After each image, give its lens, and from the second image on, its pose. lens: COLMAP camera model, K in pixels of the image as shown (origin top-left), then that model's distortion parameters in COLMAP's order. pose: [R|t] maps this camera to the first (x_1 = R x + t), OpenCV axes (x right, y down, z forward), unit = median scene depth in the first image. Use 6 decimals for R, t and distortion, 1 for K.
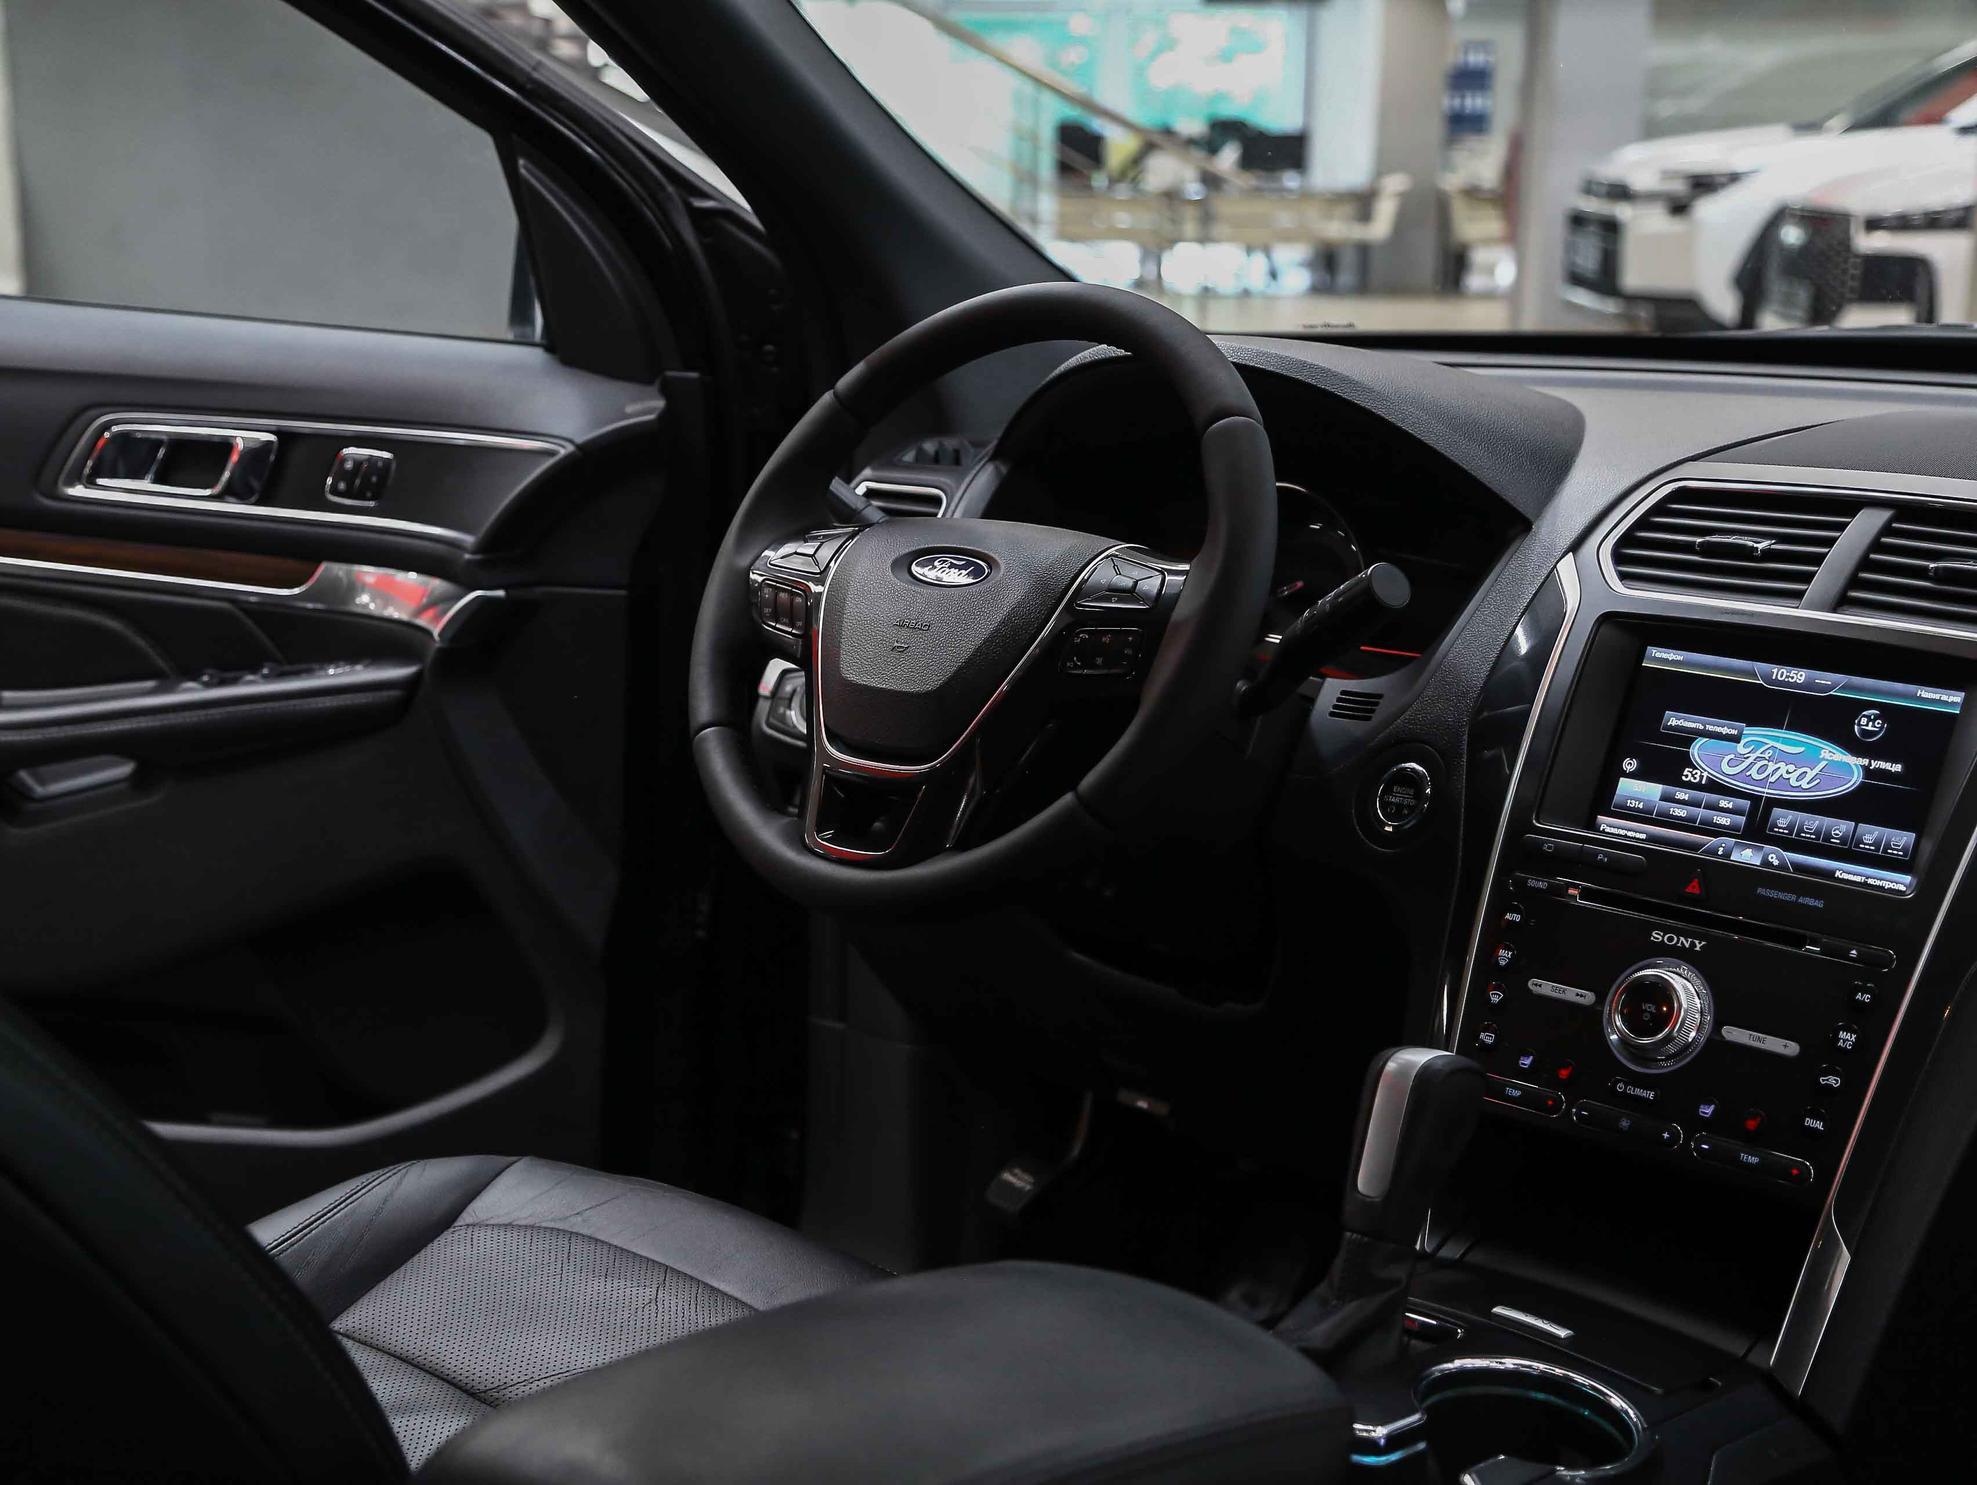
lens RADIAL K [[2865.5, 0, 984.6], [0, 2865.5, 742.6], [0, 0, 1]] dist [0.106384, 0.000000]
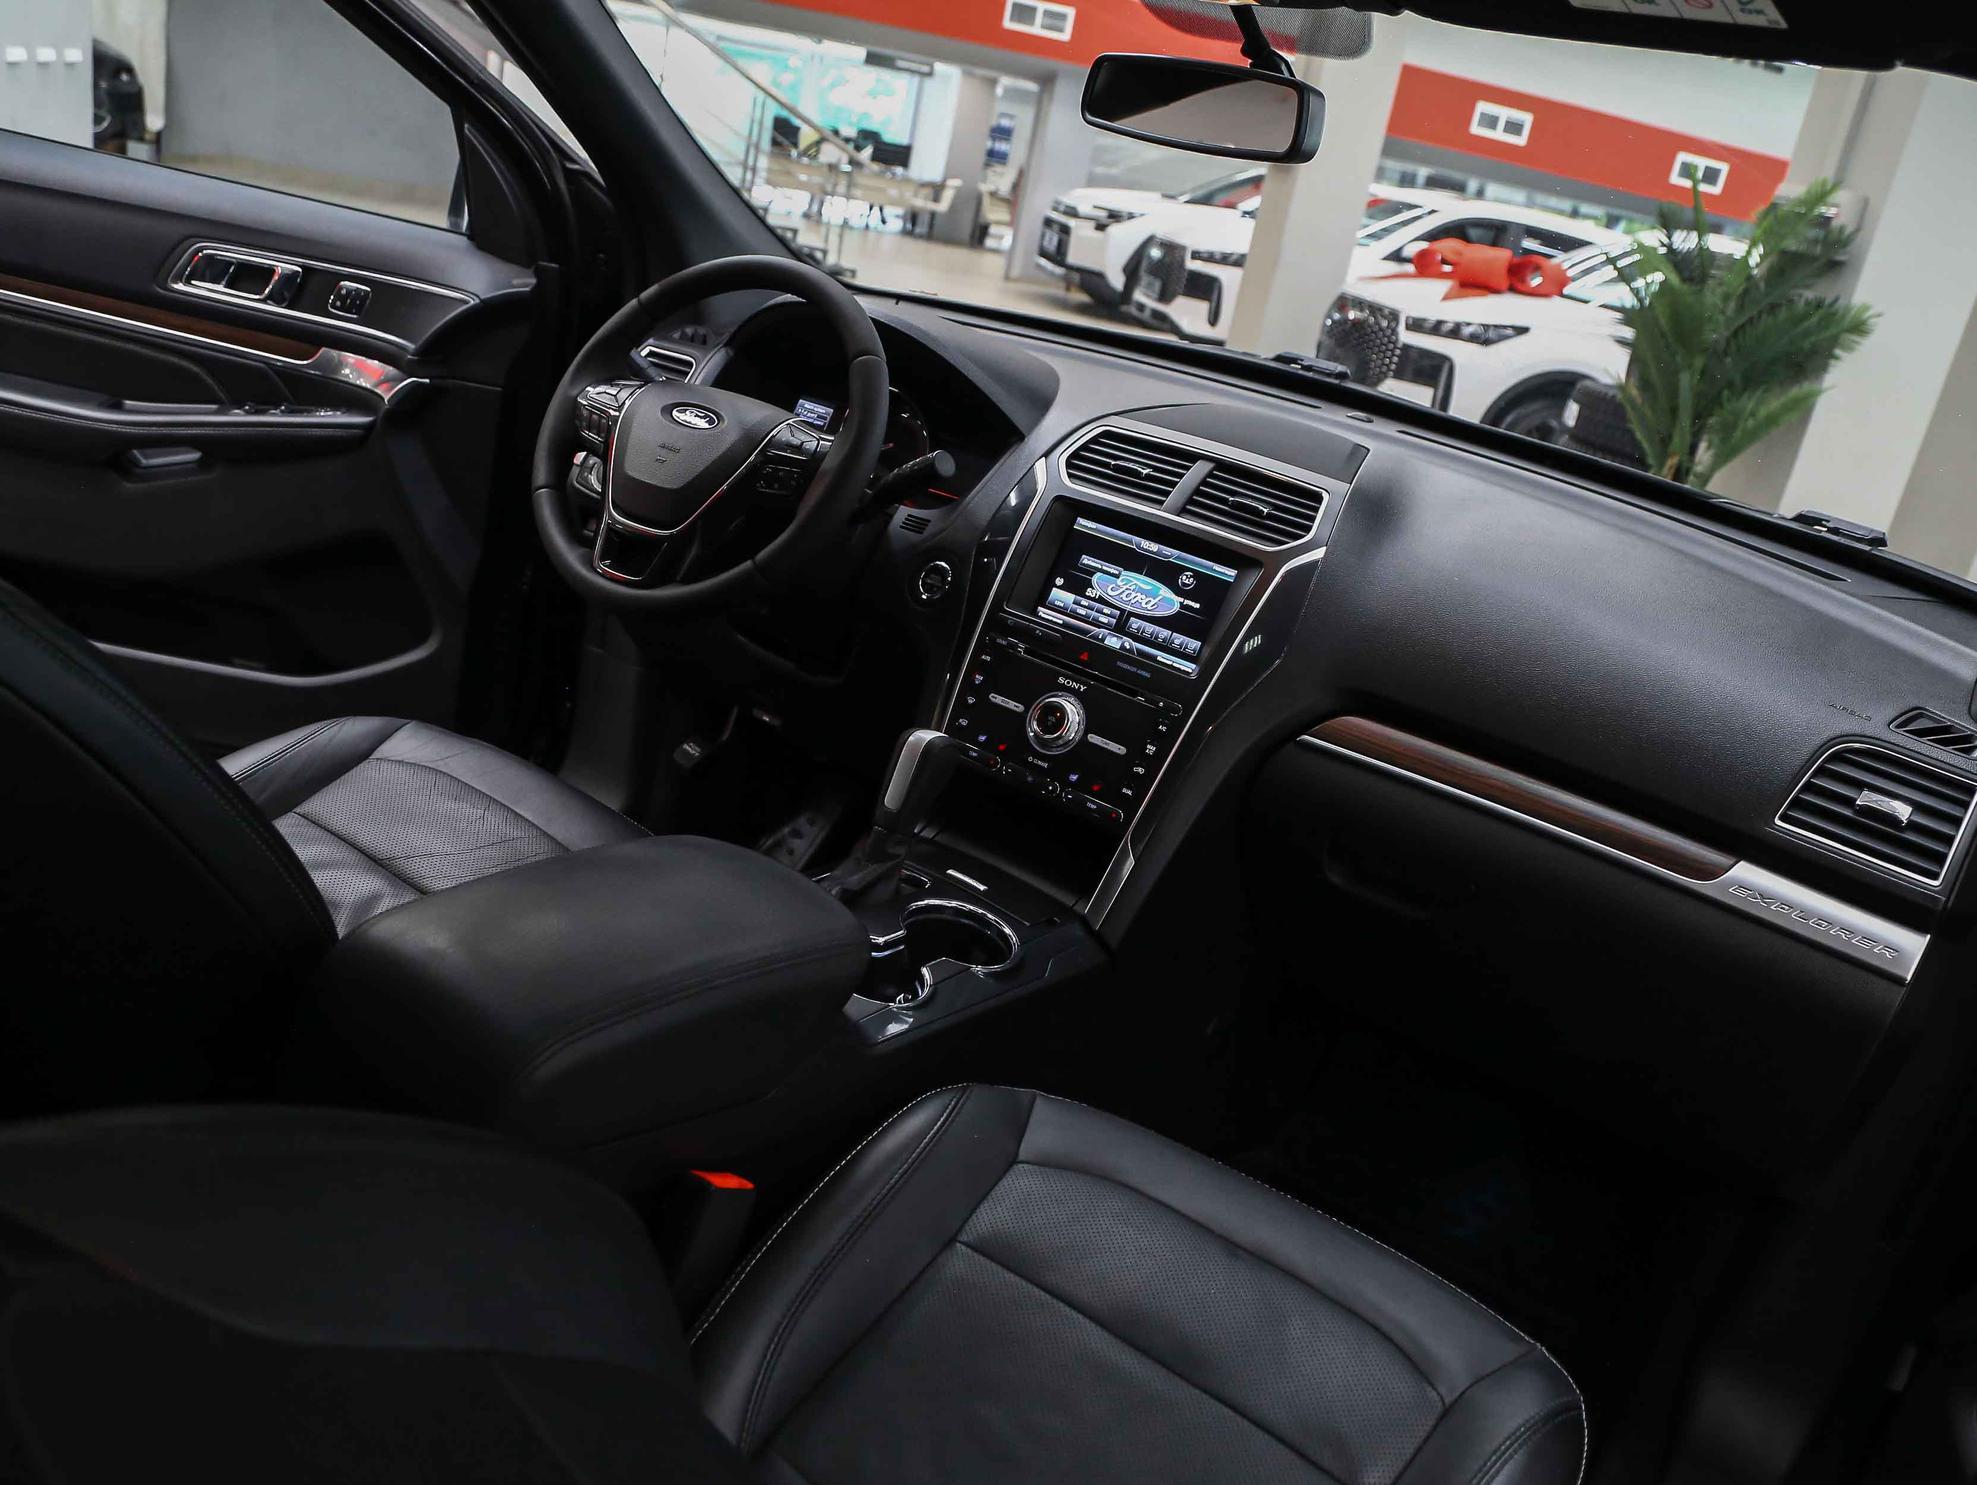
lens RADIAL K [[1533.0, 0, 974.7], [0, 1533.0, 737.5], [0, 0, 1]] dist [-0.115540, 0.056228]
pose [[0.973987, 0.104515, 0.201062, -0.011791], [-0.137719, 0.977634, 0.158952, -0.040445], [-0.179952, -0.182507, 0.966596, 0.054353]]
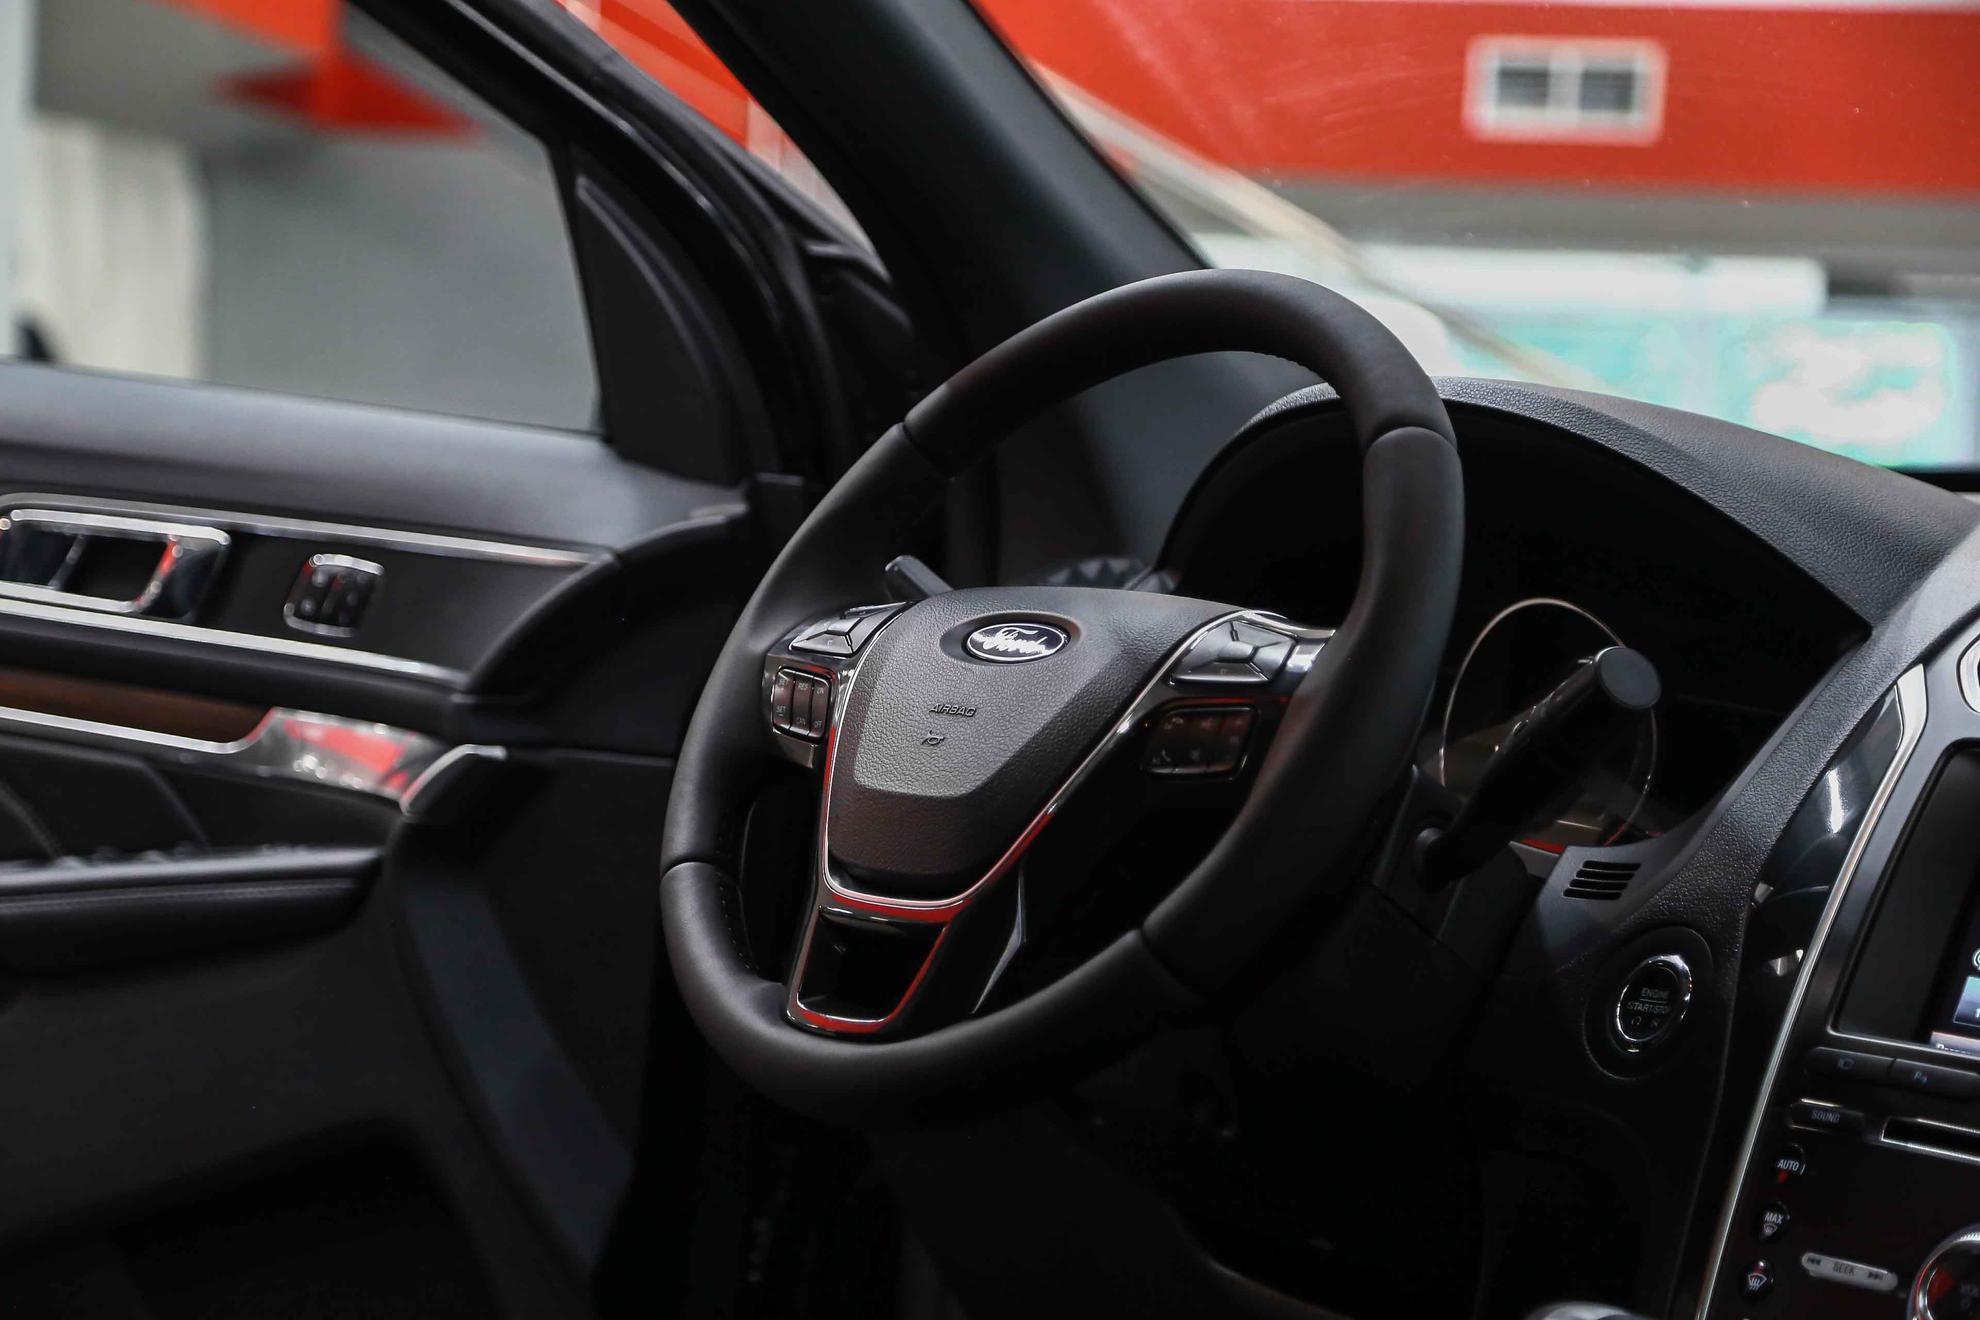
lens RADIAL K [[4056.4, 0, 972.5], [0, 4056.4, 658.3], [0, 0, 1]] dist [0.320426, 0.000000]
pose [[0.989180, 0.048401, -0.138494, 0.116159], [-0.071542, 0.983300, -0.167340, 0.112367], [0.128081, 0.175438, 0.976123, 0.014533]]
